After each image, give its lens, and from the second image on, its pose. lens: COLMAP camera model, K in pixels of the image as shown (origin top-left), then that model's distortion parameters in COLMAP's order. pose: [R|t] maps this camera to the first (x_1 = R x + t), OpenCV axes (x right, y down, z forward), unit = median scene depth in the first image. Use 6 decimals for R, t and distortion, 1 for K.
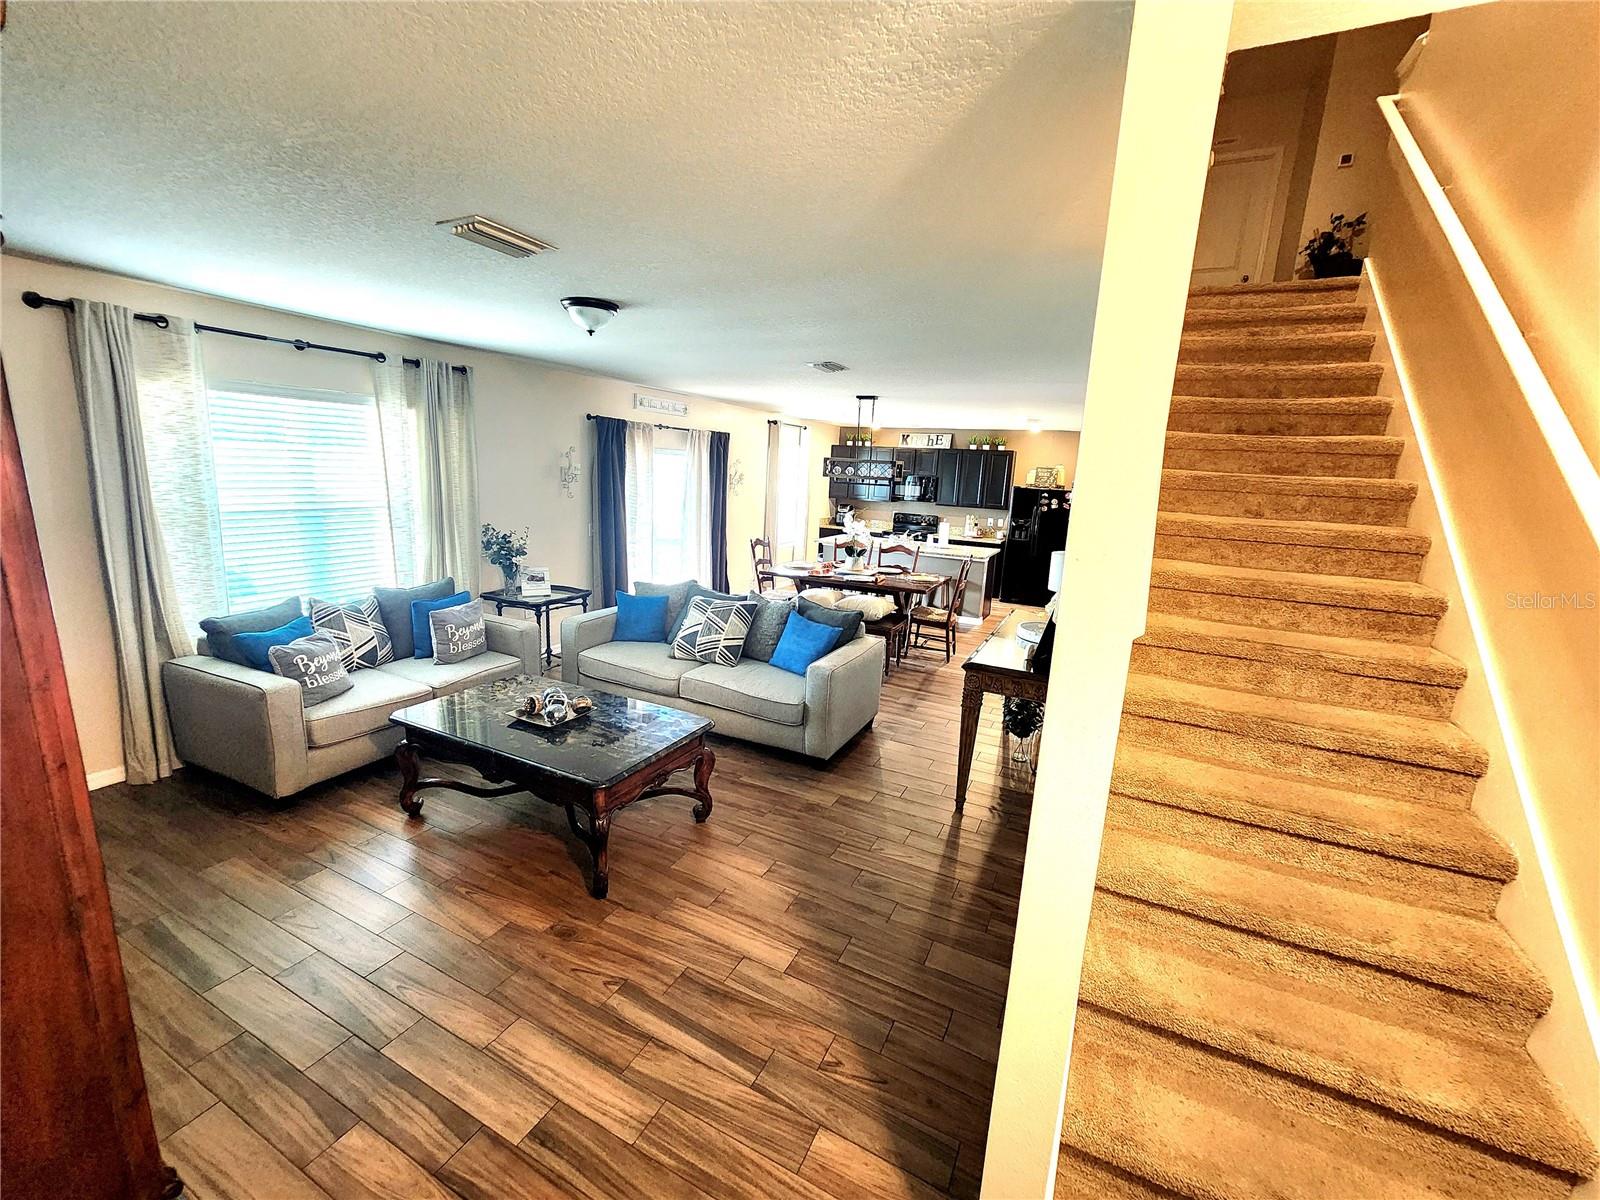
lens RADIAL K [[654.4, 0, 800.0], [0, 654.4, 600.0], [0, 0, 1]] dist [-0.002678, -0.000303]
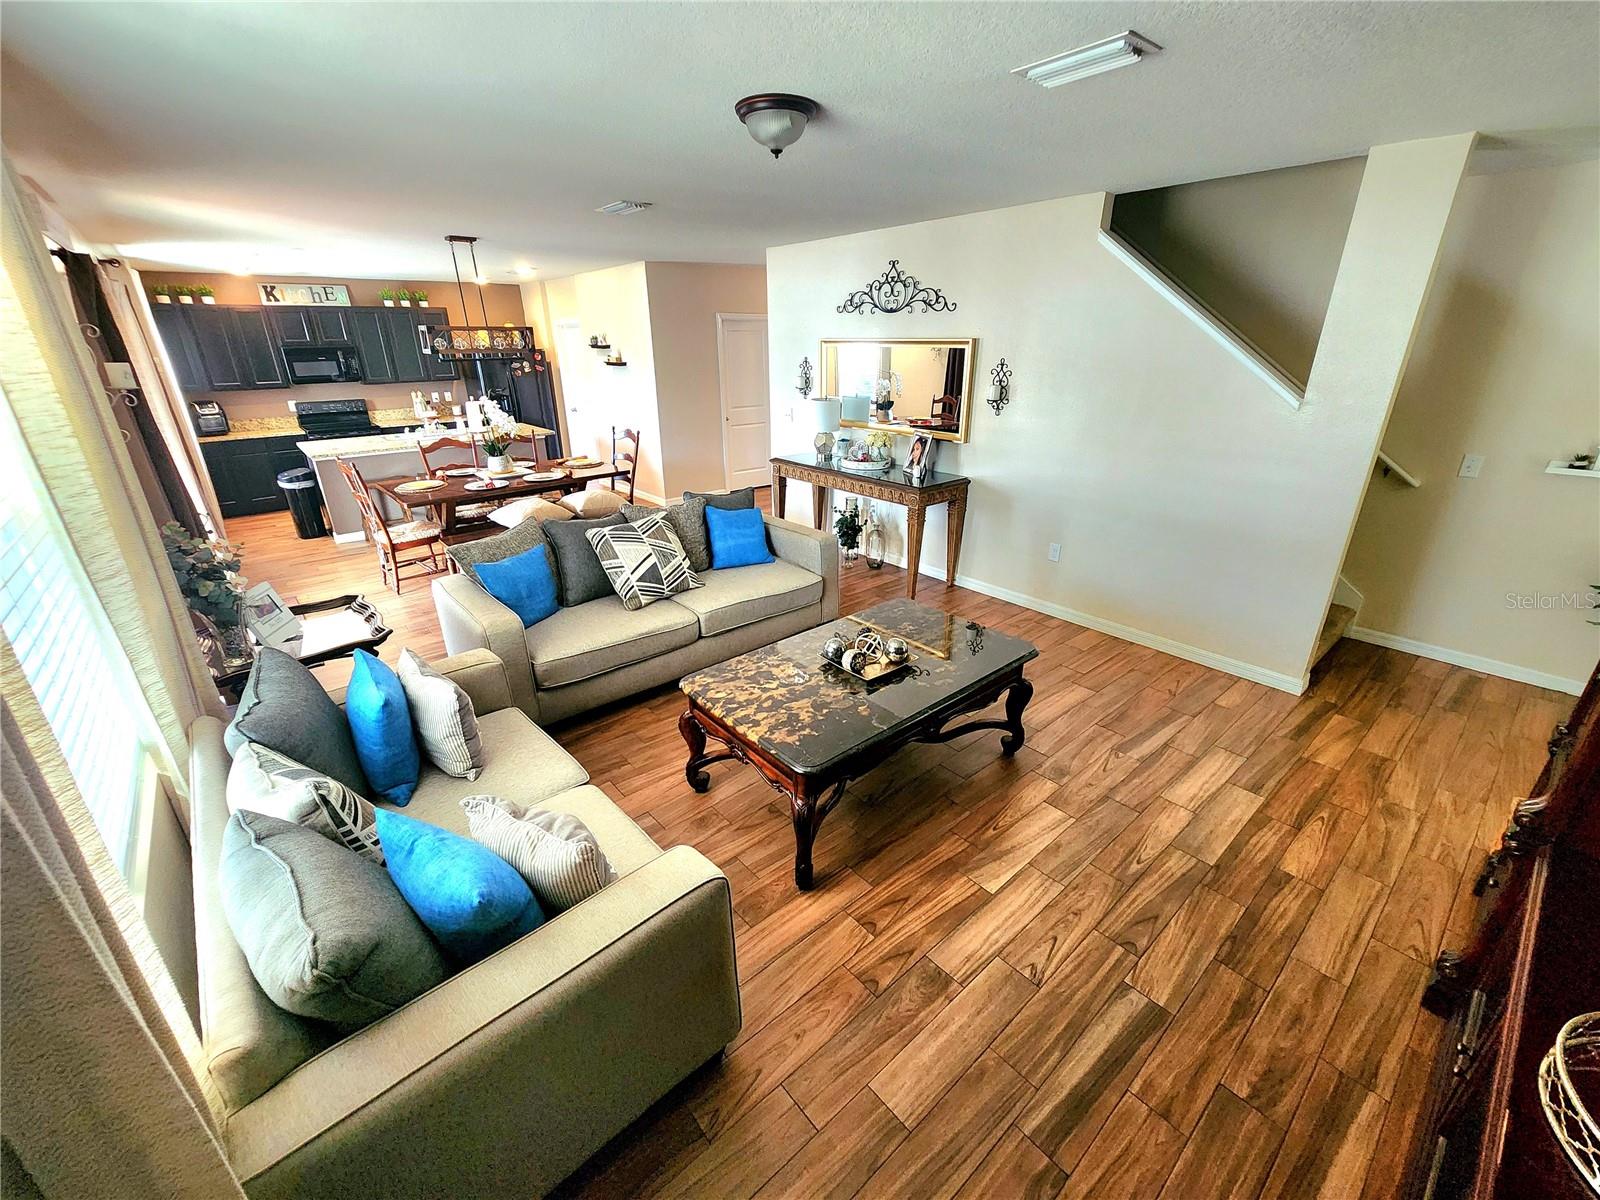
lens RADIAL K [[654.4, 0, 800.0], [0, 654.4, 600.0], [0, 0, 1]] dist [-0.002678, -0.000303]
pose [[0.397731, -0.389047, 0.830935, -0.770902], [0.208651, 0.920272, 0.331004, -0.139516], [-0.893462, 0.041725, 0.447196, 0.490836]]
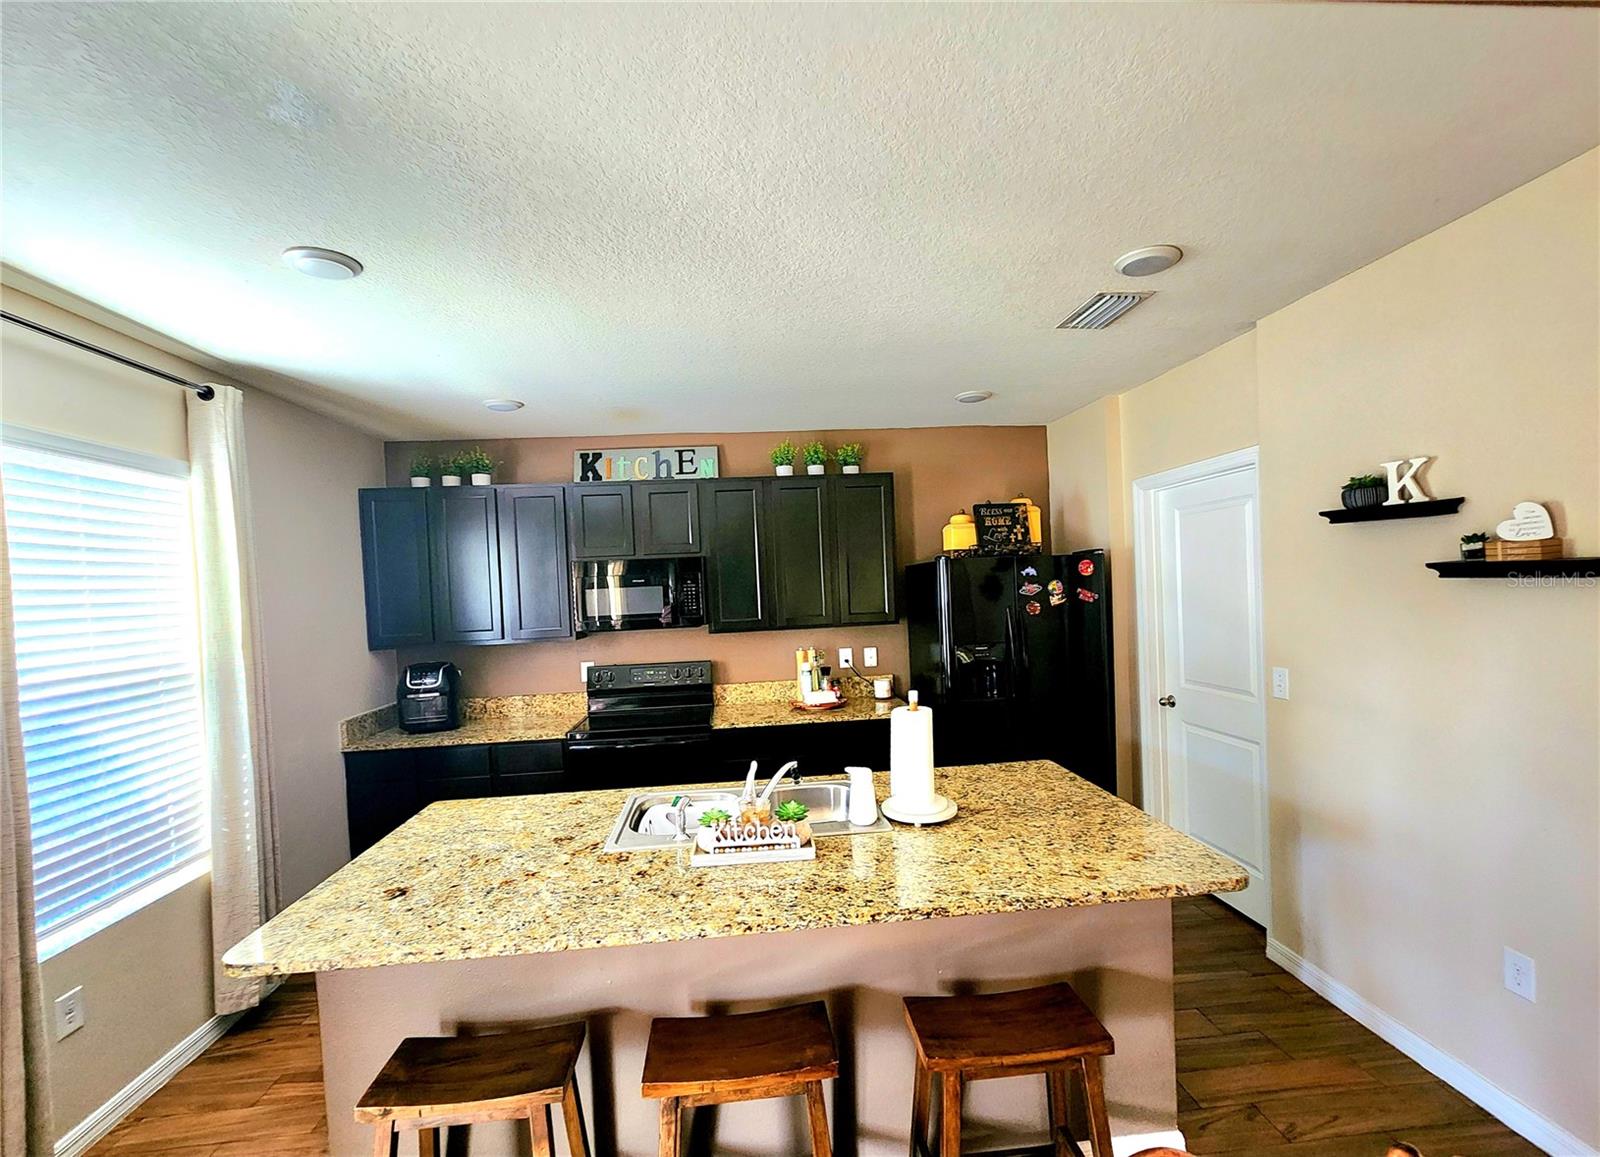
lens RADIAL K [[708.4, 0, 797.0], [0, 708.4, 596.3], [0, 0, 1]] dist [0.002065, 0.000118]
pose [[0.852308, -0.094437, 0.514444, 0.118762], [0.184021, 0.974822, -0.125929, -0.252044], [-0.489599, 0.201999, 0.848227, 1.516262]]
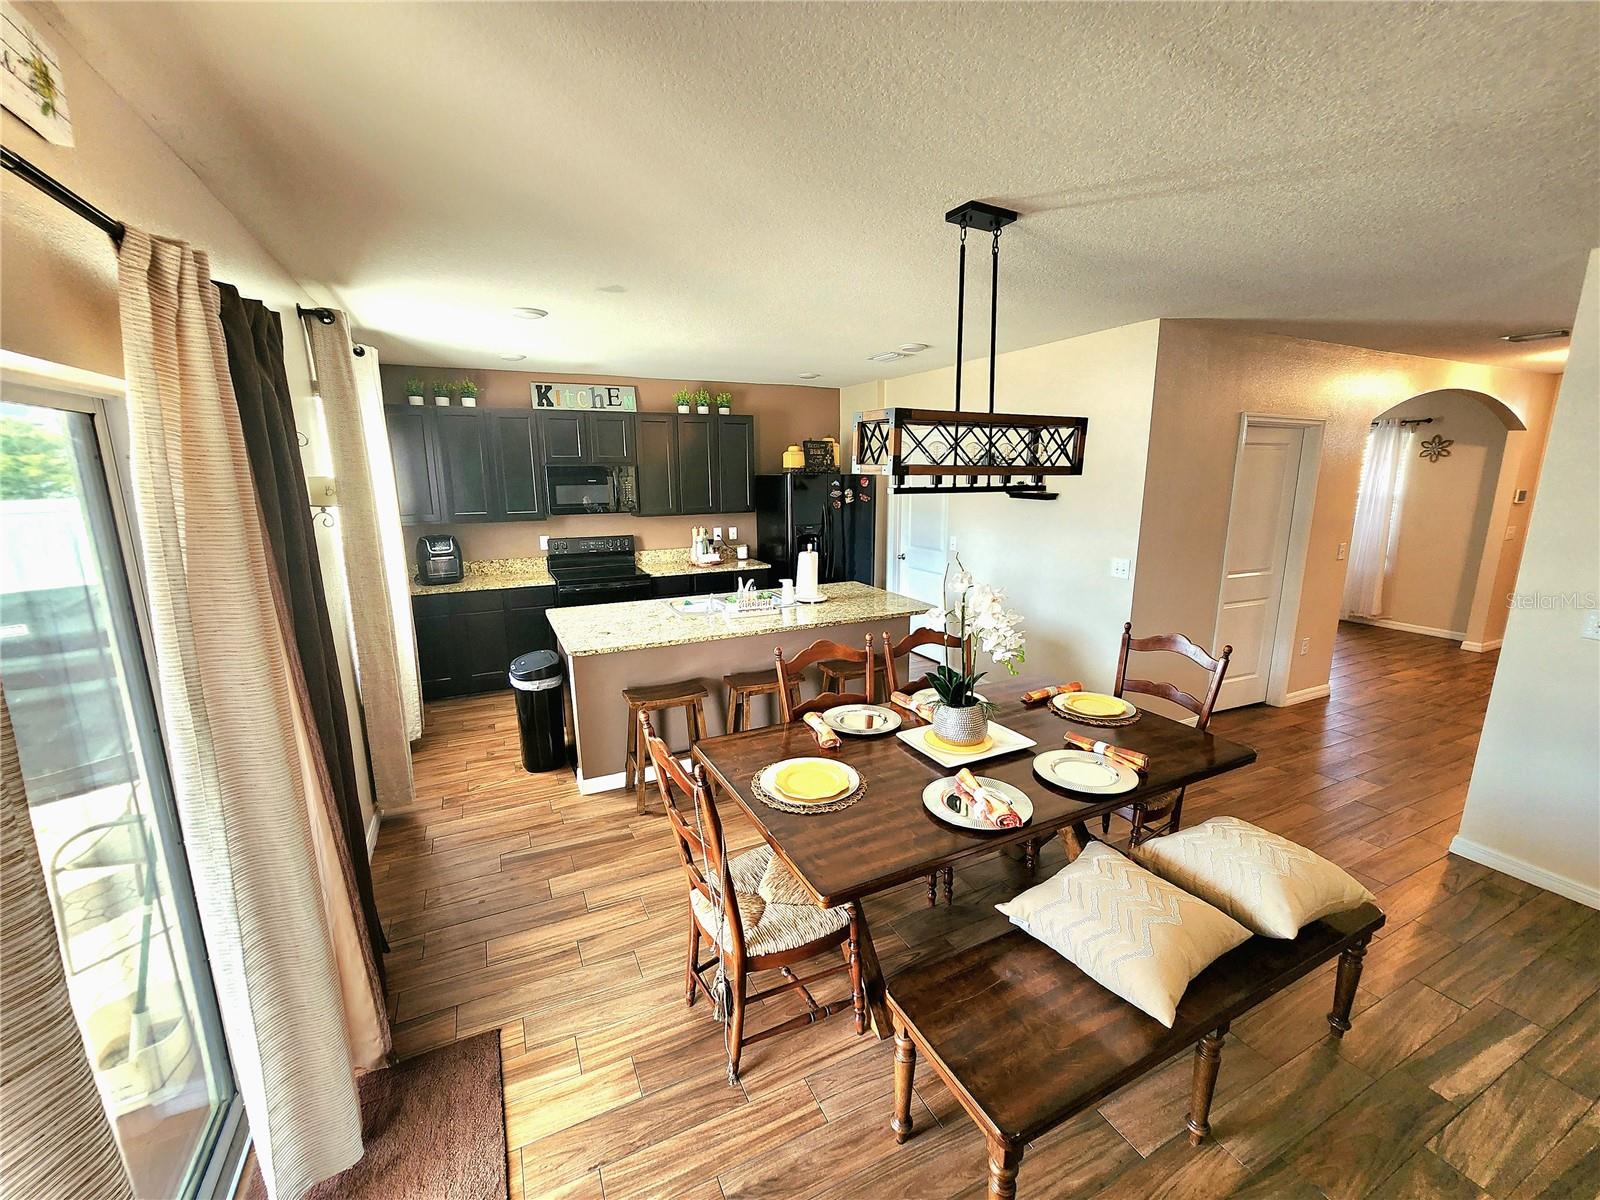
lens RADIAL K [[654.4, 0, 800.0], [0, 654.4, 600.0], [0, 0, 1]] dist [-0.002678, -0.000303]
pose [[0.614826, -0.206792, 0.761069, -0.330189], [0.187972, 0.975625, 0.113236, -0.267219], [-0.765934, 0.073439, 0.638711, 1.300606]]
